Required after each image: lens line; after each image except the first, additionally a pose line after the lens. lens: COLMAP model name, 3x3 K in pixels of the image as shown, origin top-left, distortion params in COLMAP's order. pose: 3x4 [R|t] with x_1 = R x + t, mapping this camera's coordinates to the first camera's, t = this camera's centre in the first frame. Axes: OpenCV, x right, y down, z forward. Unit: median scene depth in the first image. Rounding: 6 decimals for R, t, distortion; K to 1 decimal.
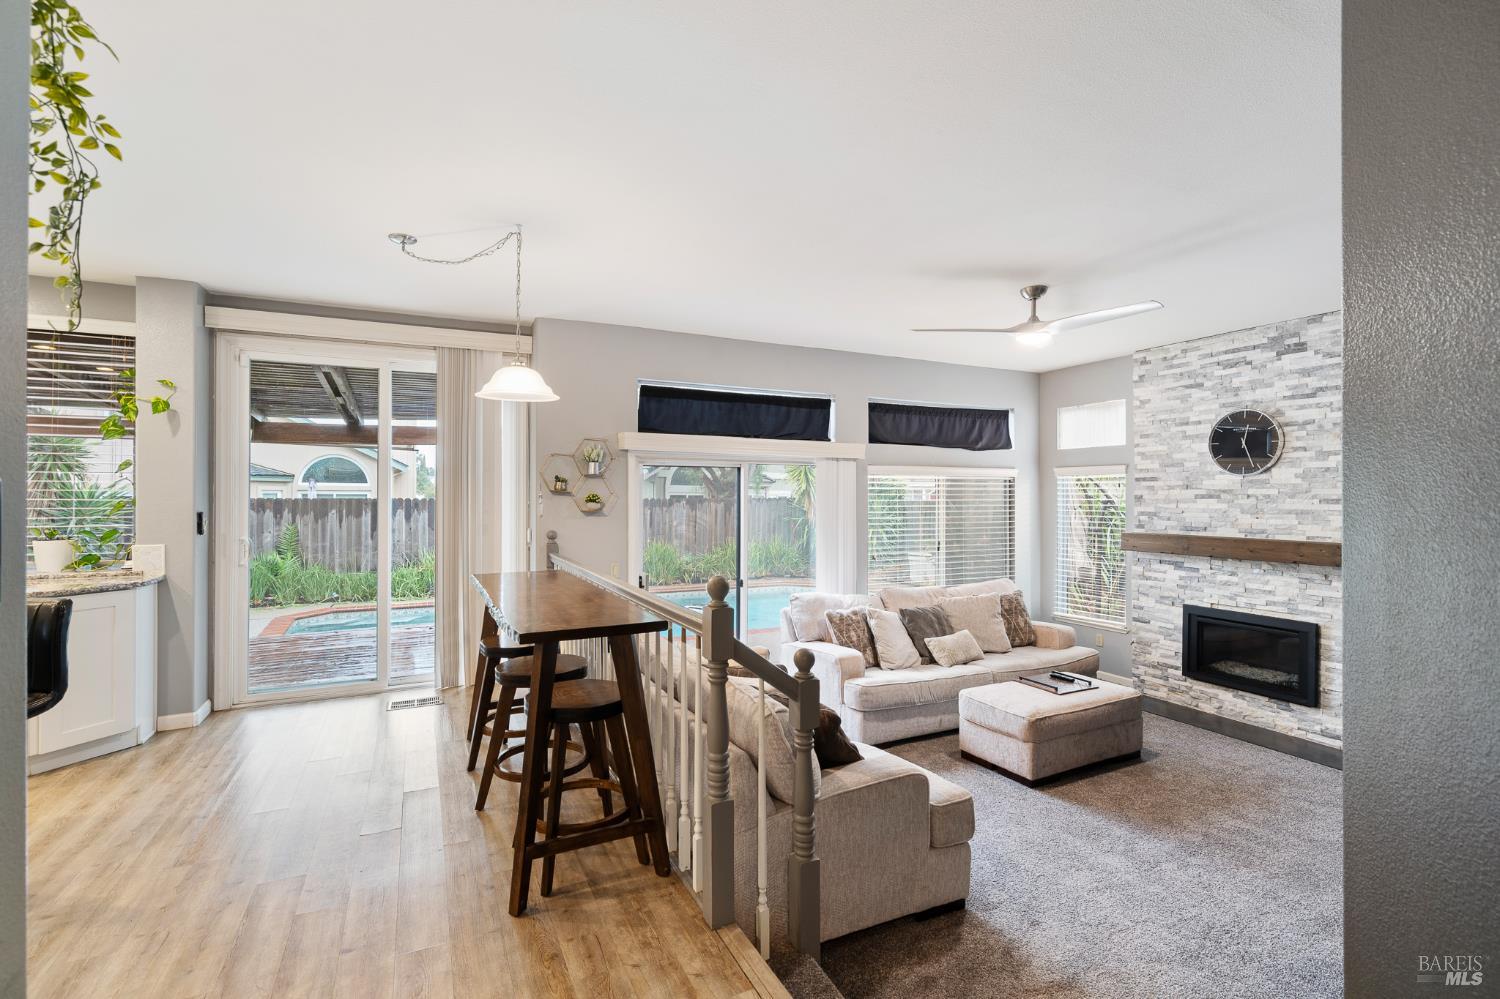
lens RADIAL K [[683.5, 0, 748.9], [0, 683.5, 496.6], [0, 0, 1]] dist [-0.008250, 0.004804]
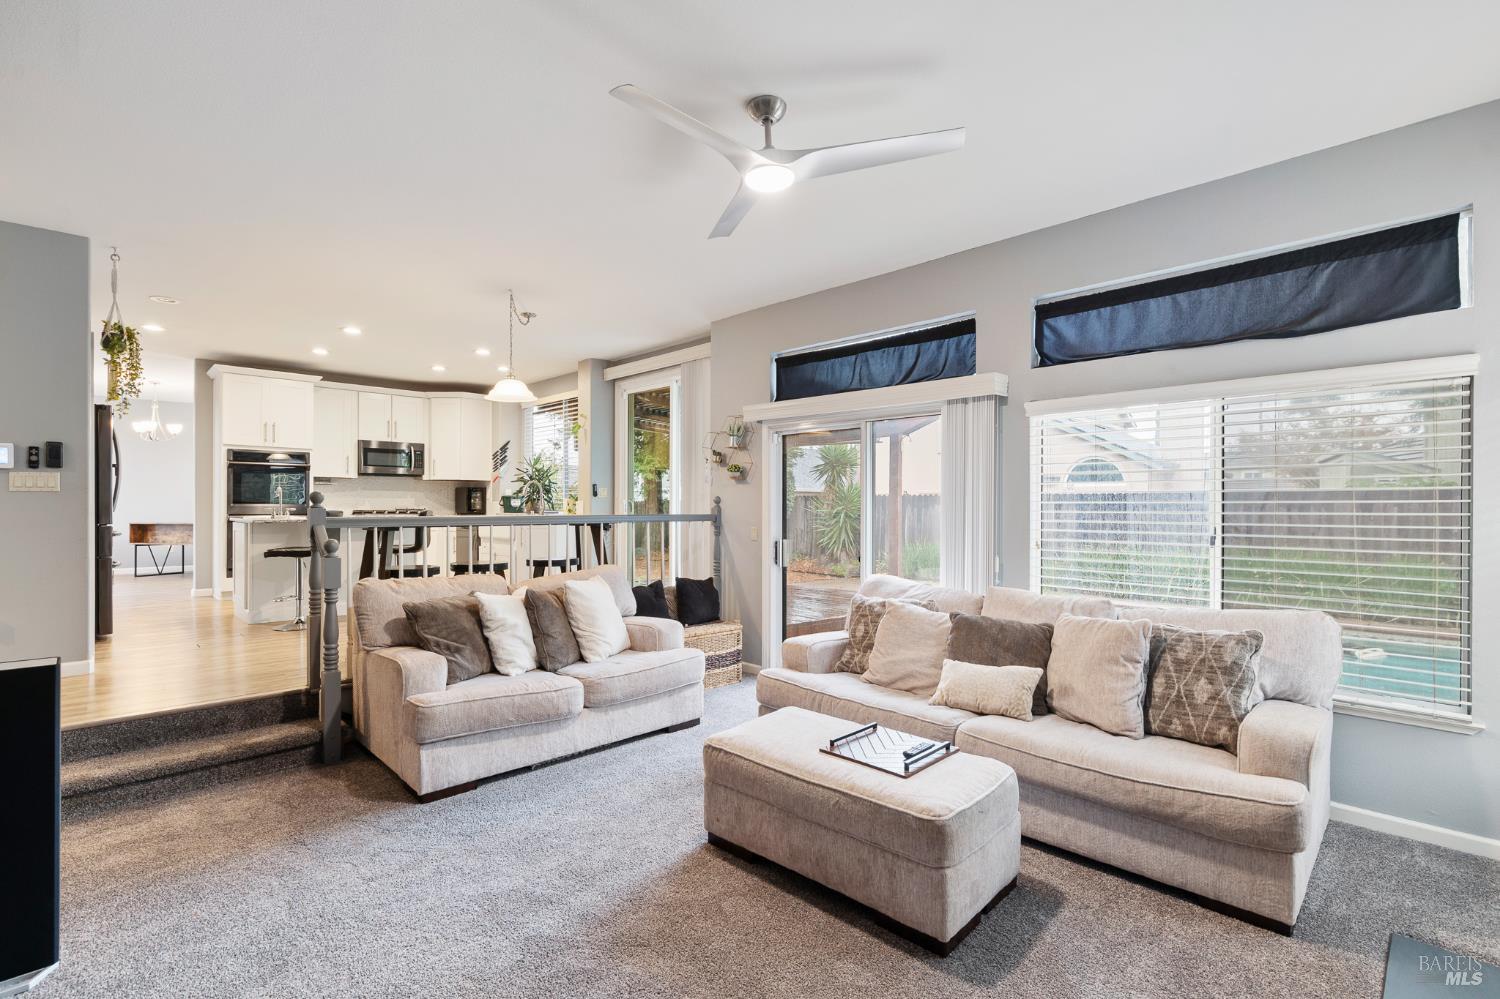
lens RADIAL K [[683.5, 0, 734.9], [0, 683.5, 513.2], [0, 0, 1]] dist [-0.008250, 0.004804]
pose [[0.324316, 0.011502, -0.945879, 0.809088], [-0.003595, 0.999934, 0.010927, 0.062954], [0.945942, -0.000143, 0.324336, 0.599906]]
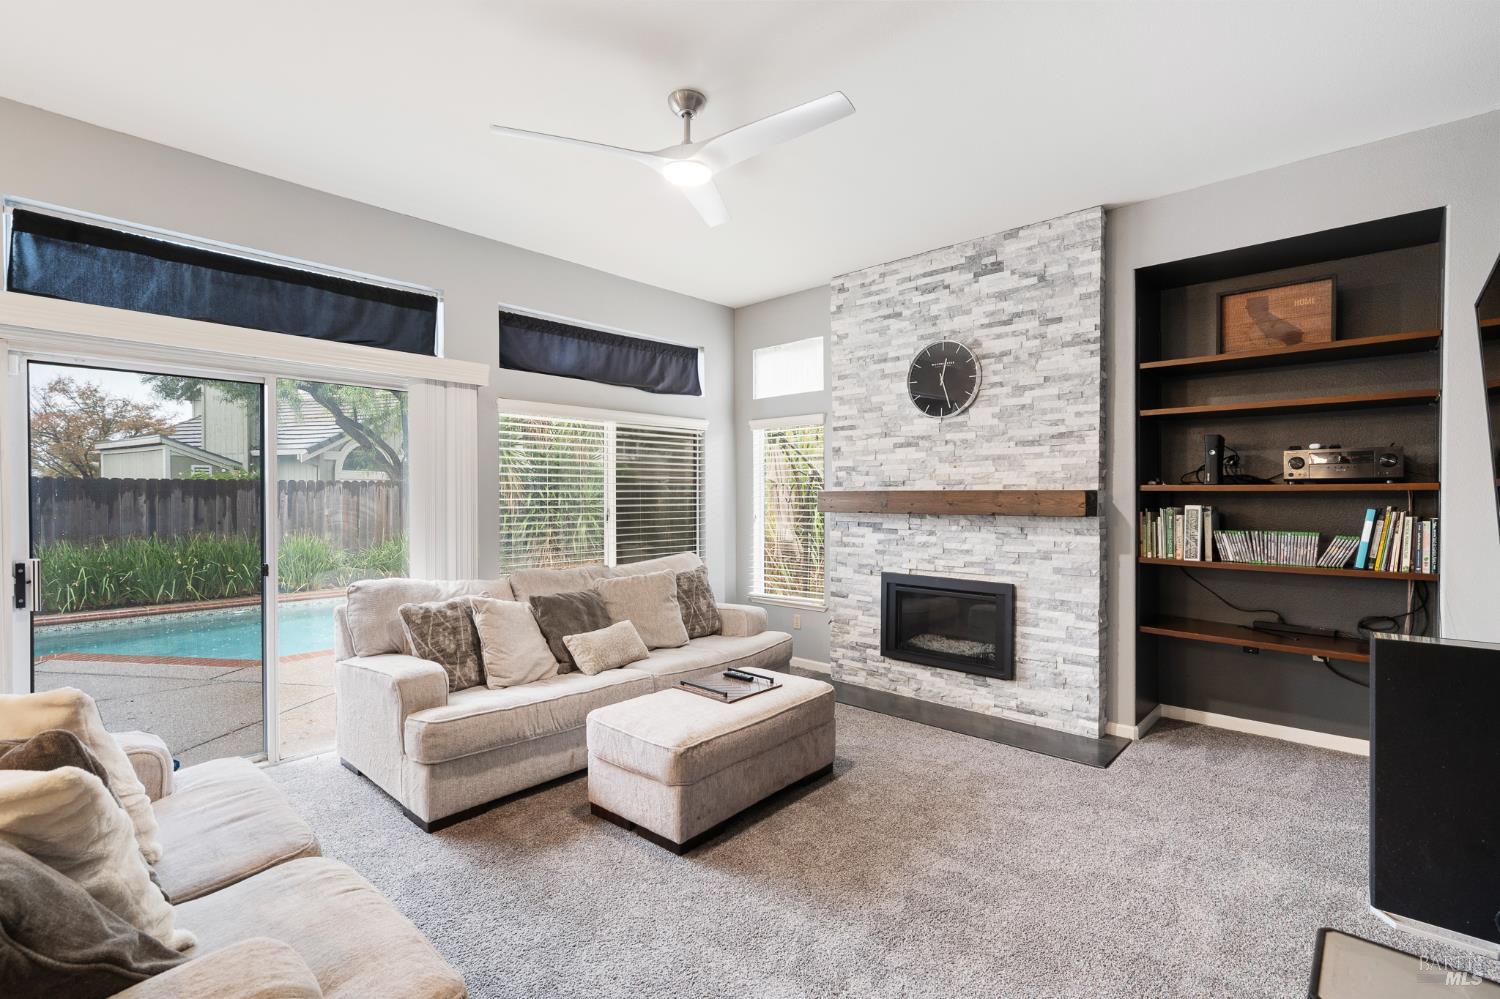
lens RADIAL K [[683.5, 0, 758.1], [0, 683.5, 498.7], [0, 0, 1]] dist [-0.008250, 0.004804]
pose [[0.926203, -0.003887, 0.377006, 0.179347], [0.001545, 0.999978, 0.006514, 0.062522], [-0.377023, -0.005450, 0.926188, 0.278233]]
